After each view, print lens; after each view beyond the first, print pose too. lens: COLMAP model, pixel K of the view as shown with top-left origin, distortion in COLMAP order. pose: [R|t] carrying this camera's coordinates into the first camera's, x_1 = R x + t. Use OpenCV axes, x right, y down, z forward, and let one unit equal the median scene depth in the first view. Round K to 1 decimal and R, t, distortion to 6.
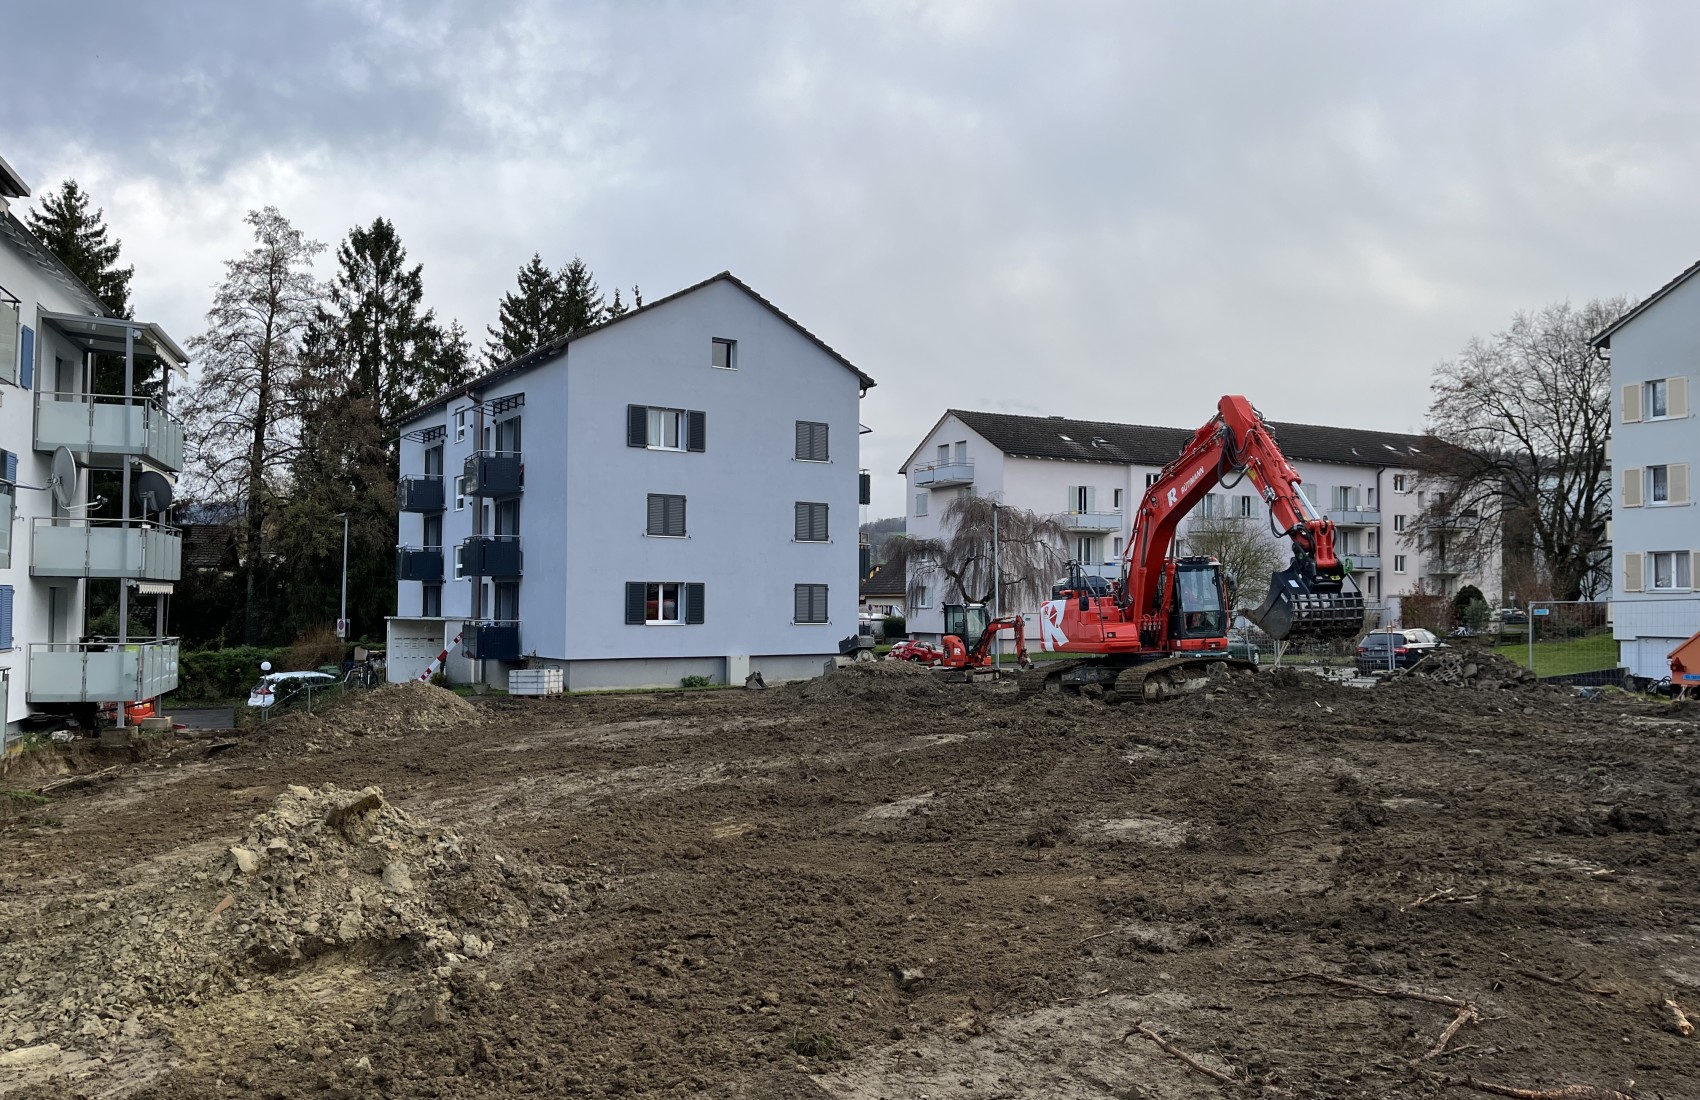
lens RADIAL K [[1273.6, 0, 847.6], [0, 1273.6, 570.5], [0, 0, 1]] dist [0.070821, -0.096524]
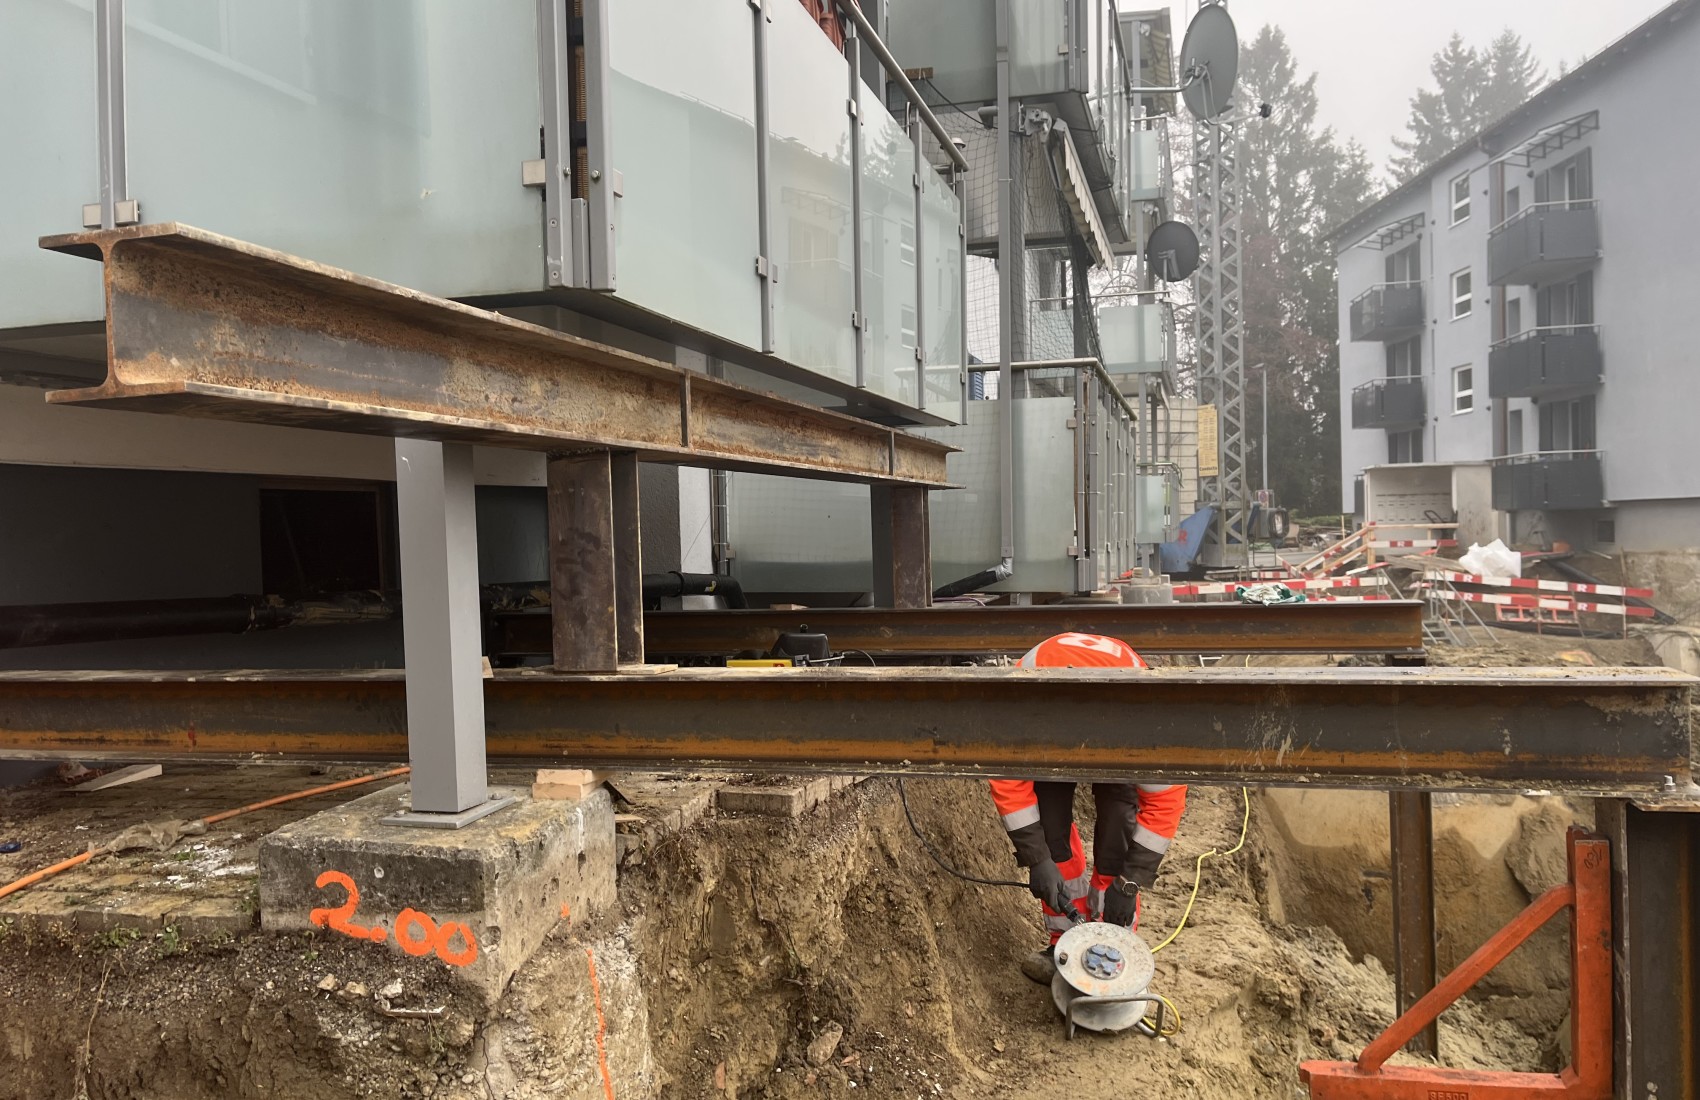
lens RADIAL K [[1273.6, 0, 847.6], [0, 1273.6, 570.5], [0, 0, 1]] dist [0.070821, -0.096524]
pose [[0.825805, -0.010530, -0.563858, -0.127214], [0.046216, 0.997726, 0.049055, 0.032160], [0.562059, -0.066569, 0.824414, 0.131754]]
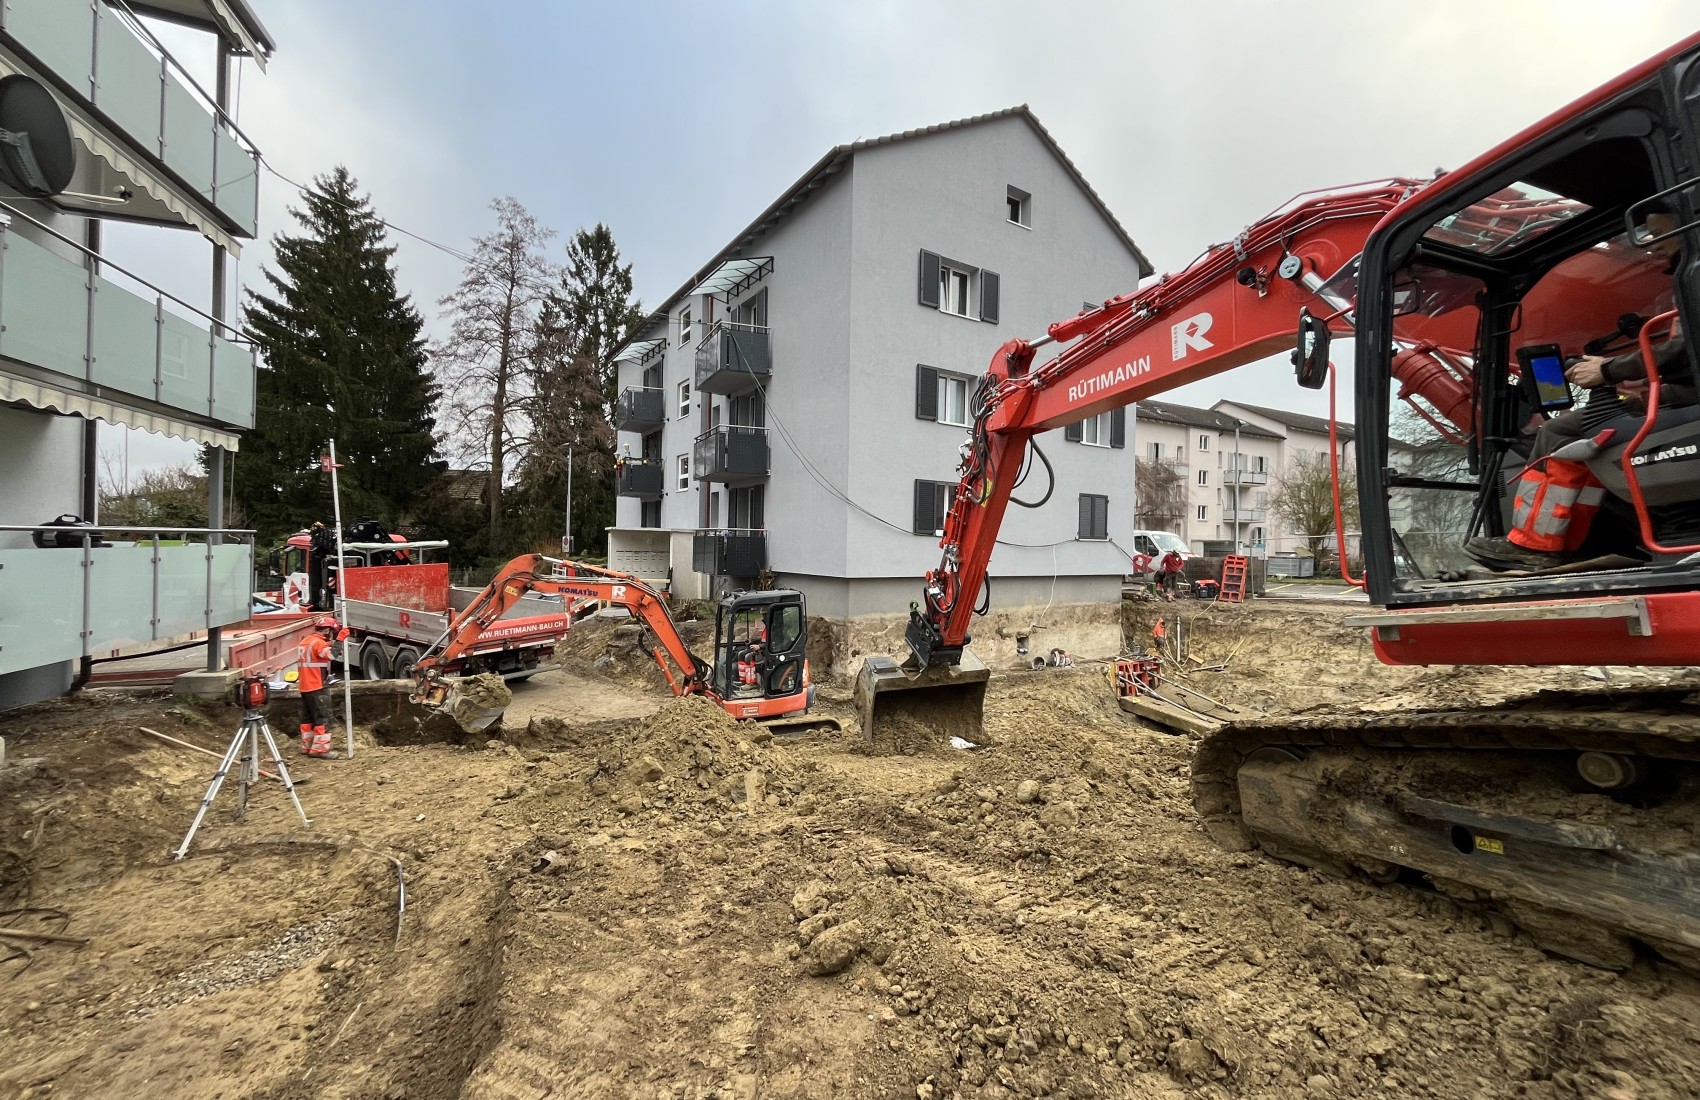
lens RADIAL K [[684.2, 0, 843.5], [0, 684.2, 550.4], [0, 0, 1]] dist [-0.002511, -0.000076]
pose [[0.999900, 0.013883, -0.002846, -0.129587], [-0.013783, 0.999368, 0.032764, 0.023504], [0.003299, -0.032722, 0.999459, 0.350034]]
